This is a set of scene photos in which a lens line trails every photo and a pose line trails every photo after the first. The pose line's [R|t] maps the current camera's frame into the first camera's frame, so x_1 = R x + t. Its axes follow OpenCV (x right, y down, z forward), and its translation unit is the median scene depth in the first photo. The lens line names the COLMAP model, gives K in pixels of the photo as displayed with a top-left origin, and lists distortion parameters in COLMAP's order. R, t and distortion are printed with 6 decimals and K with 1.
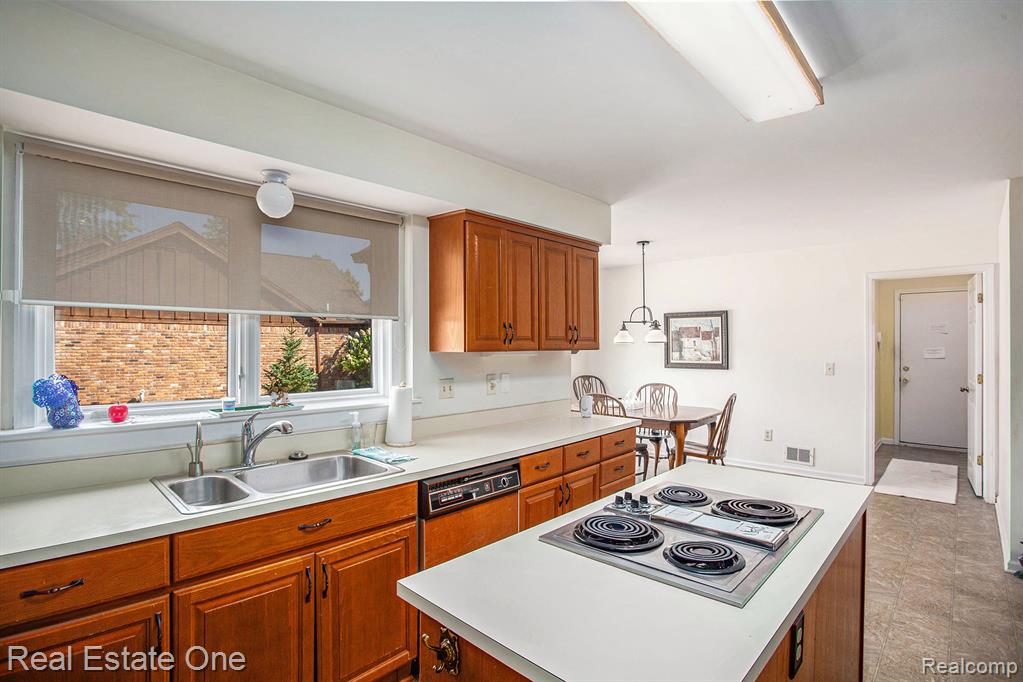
lens RADIAL K [[495.5, 0, 511.5], [0, 495.5, 341.0], [0, 0, 1]] dist [-0.054065, 0.014232]
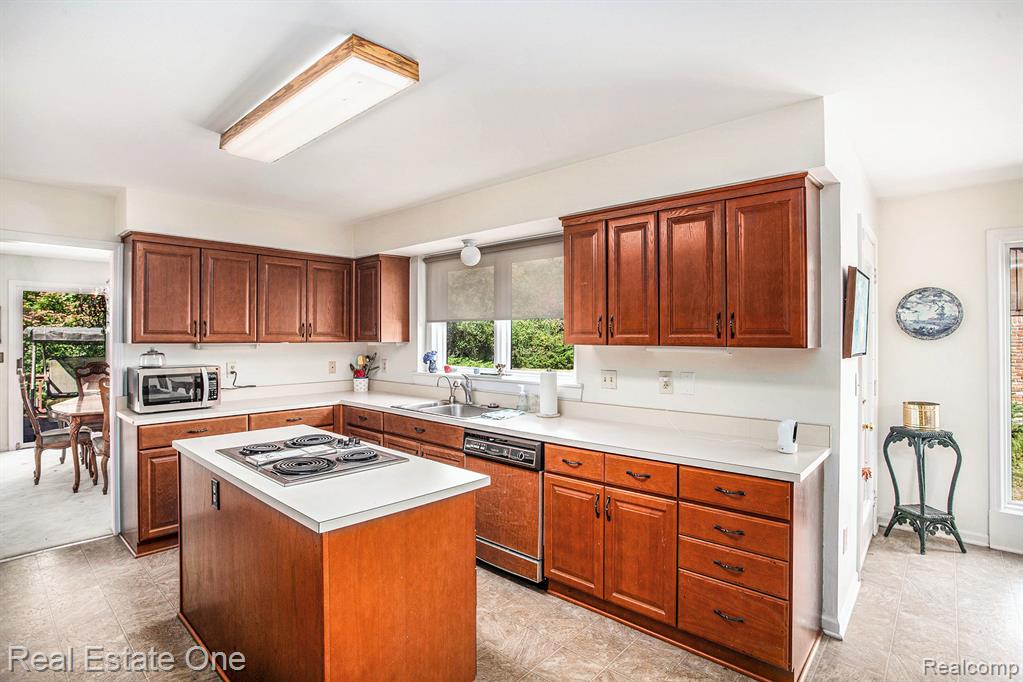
lens RADIAL K [[495.5, 0, 511.5], [0, 495.5, 341.0], [0, 0, 1]] dist [-0.054065, 0.014232]
pose [[0.033256, -0.000460, -0.999447, 0.989206], [-0.001454, 0.999999, -0.000508, 0.016522], [0.999446, 0.001471, 0.033256, 0.820145]]
